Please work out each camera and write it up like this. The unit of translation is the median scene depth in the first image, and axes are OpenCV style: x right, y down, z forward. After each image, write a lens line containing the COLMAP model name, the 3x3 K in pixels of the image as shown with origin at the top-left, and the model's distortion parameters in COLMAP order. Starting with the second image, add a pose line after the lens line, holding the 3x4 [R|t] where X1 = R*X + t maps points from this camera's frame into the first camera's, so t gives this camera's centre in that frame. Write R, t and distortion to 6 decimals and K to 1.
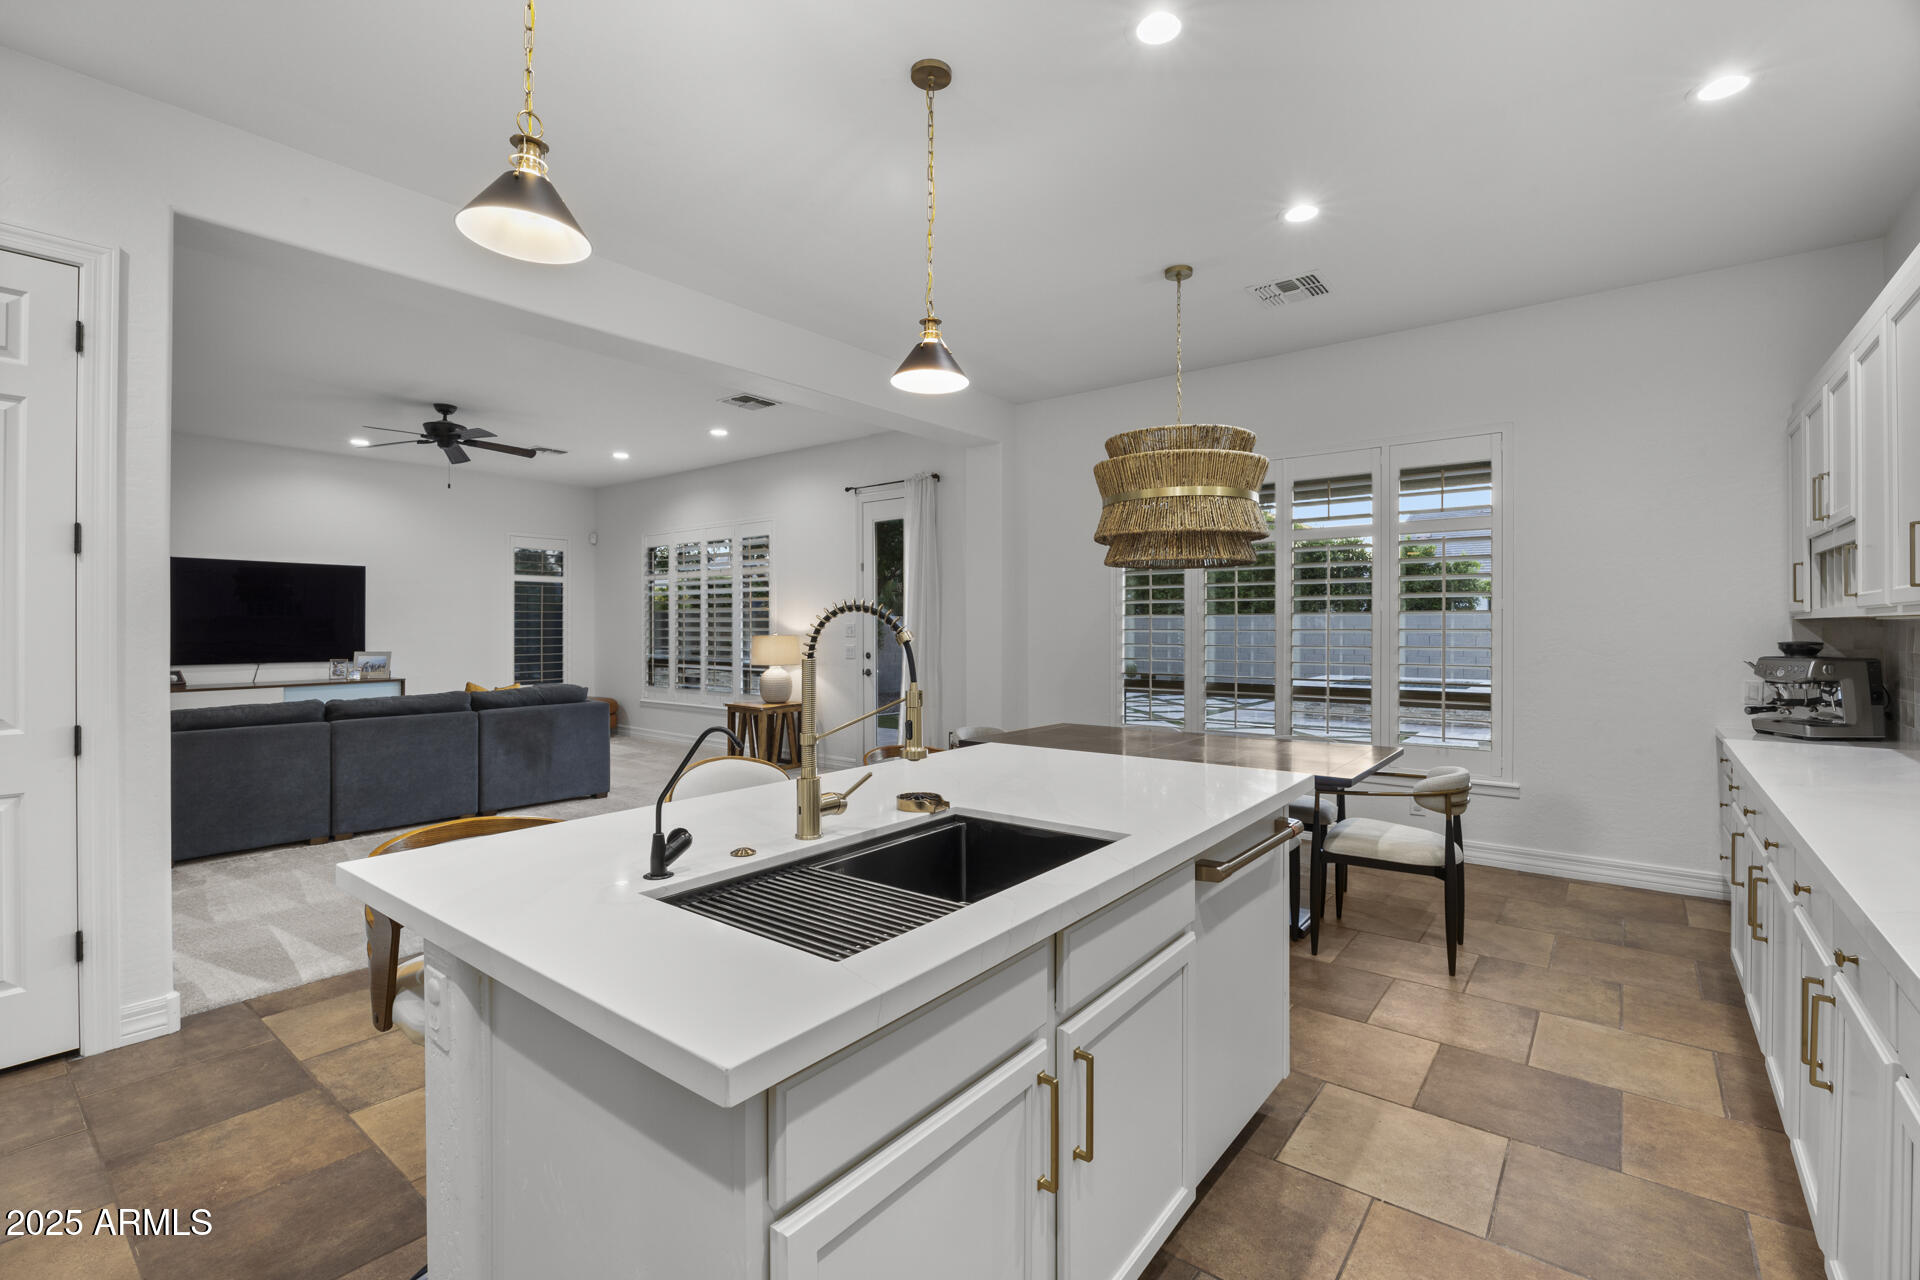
lens RADIAL K [[845.6, 0, 965.3], [0, 845.6, 627.4], [0, 0, 1]] dist [-0.012813, 0.001078]
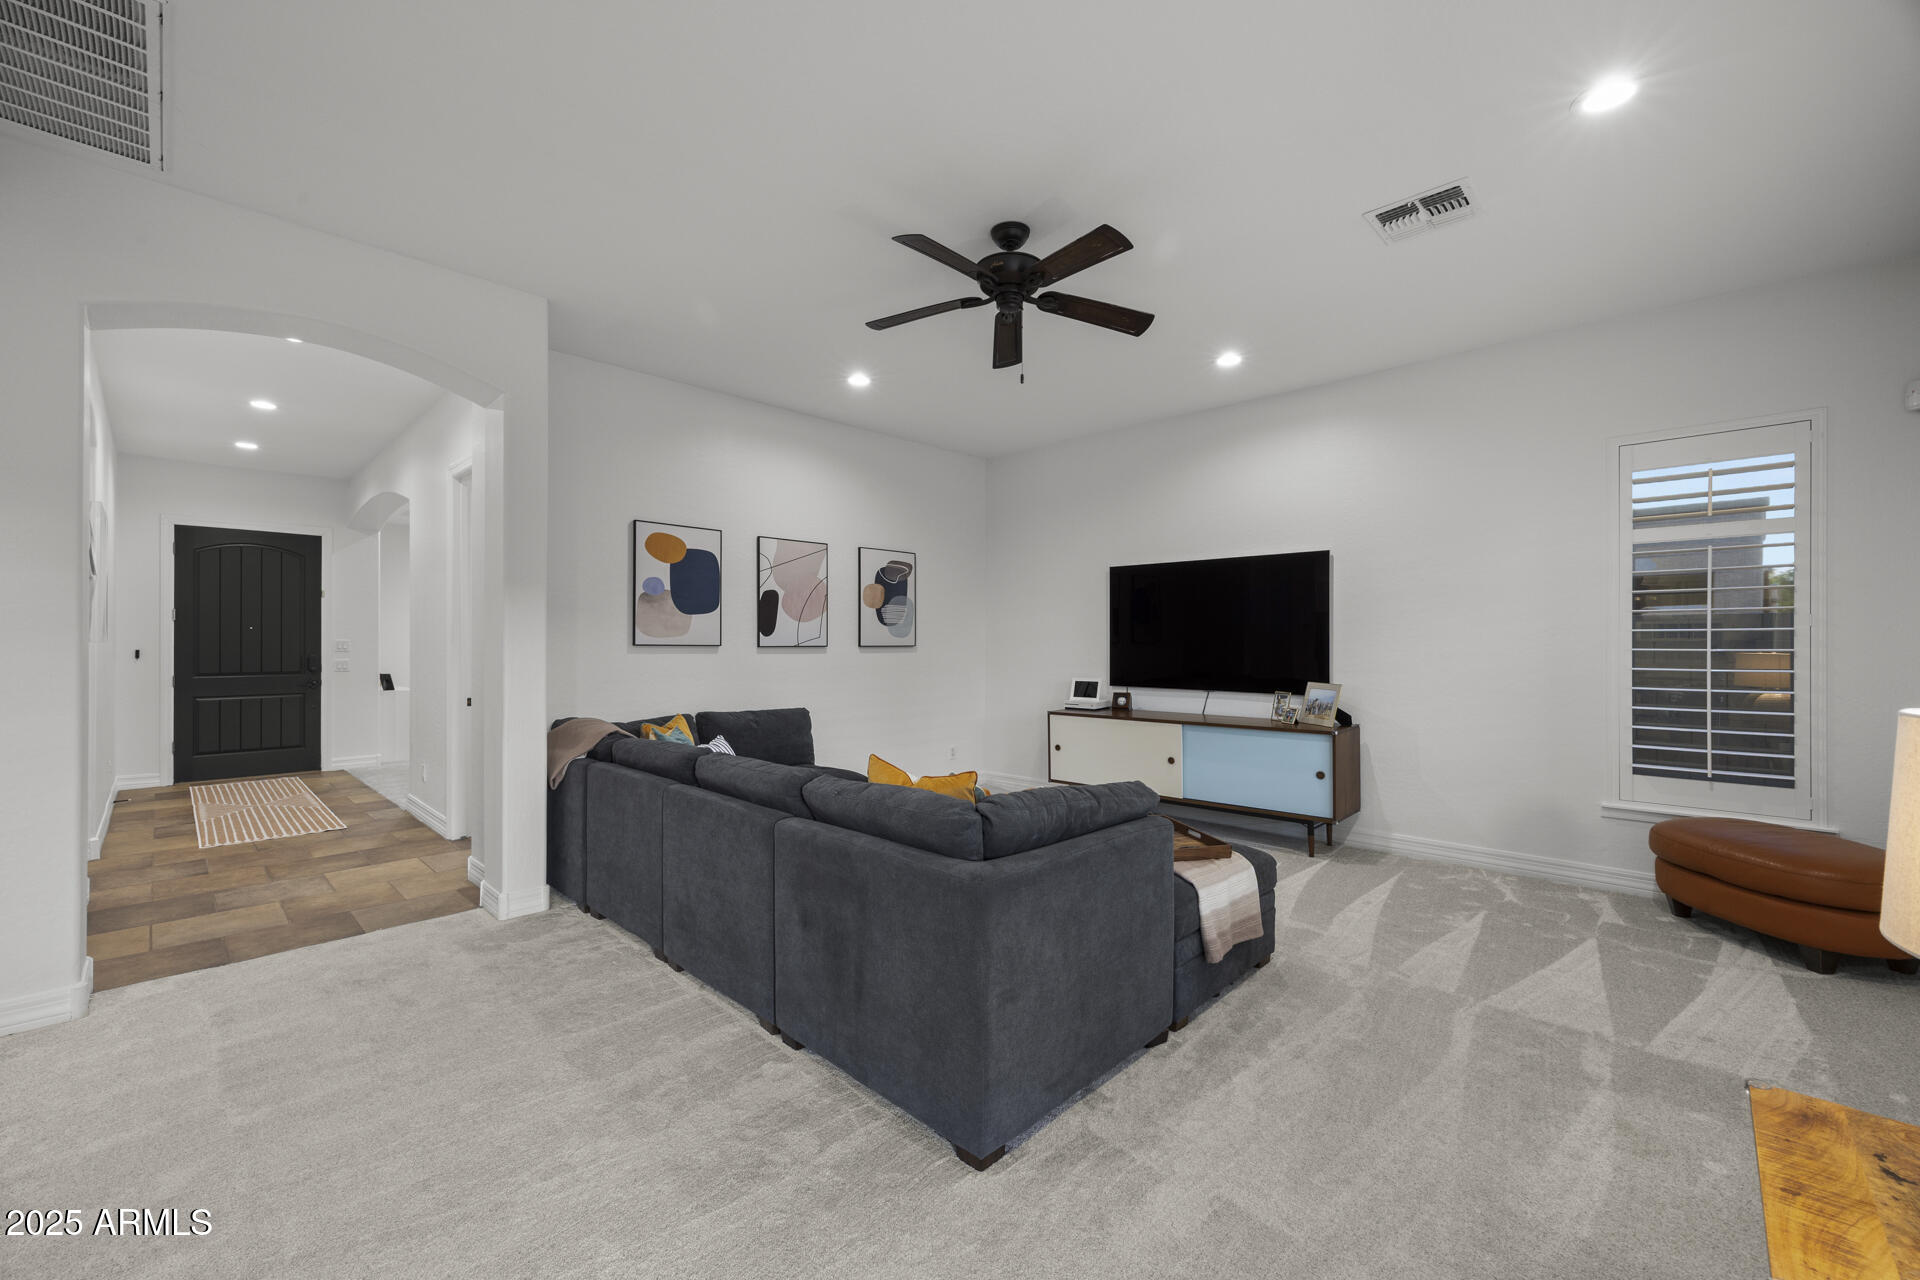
lens RADIAL K [[771.7, 0, 963.9], [0, 771.7, 641.0], [0, 0, 1]] dist [0.011078, -0.000281]
pose [[-0.095009, 0.000030, -0.995476, -0.228884], [-0.002639, 0.999996, 0.000282, -0.006203], [0.995473, 0.002653, -0.095009, 1.864731]]
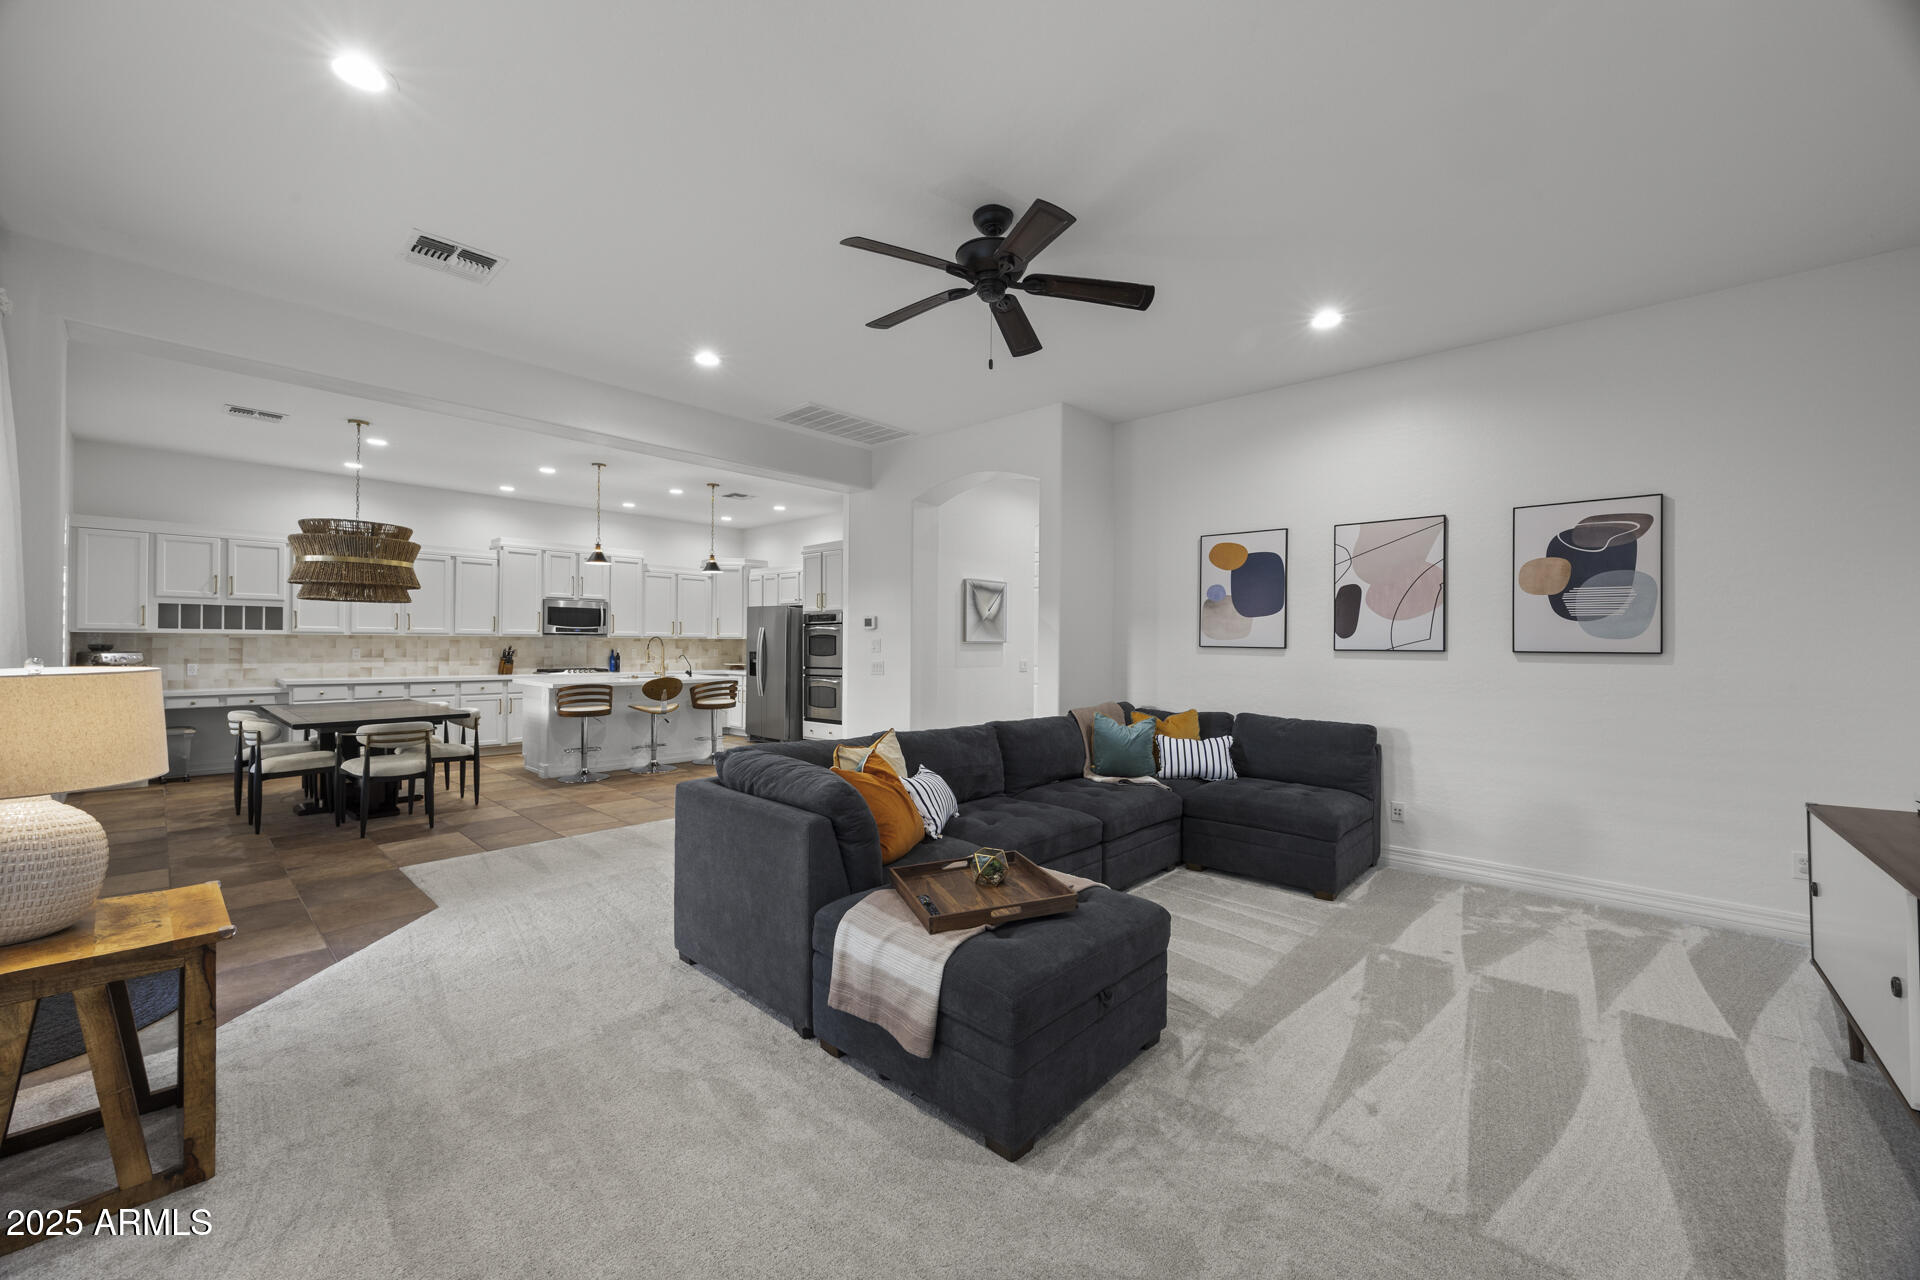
lens RADIAL K [[728.4, 0, 960.0], [0, 728.4, 640.0], [0, 0, 1]] dist [-0.006171, 0.000120]
pose [[-0.997698, -0.006926, 0.067464, -1.152921], [-0.007081, 0.999973, -0.002072, -0.003023], [-0.067448, -0.002545, -0.997720, 2.646149]]
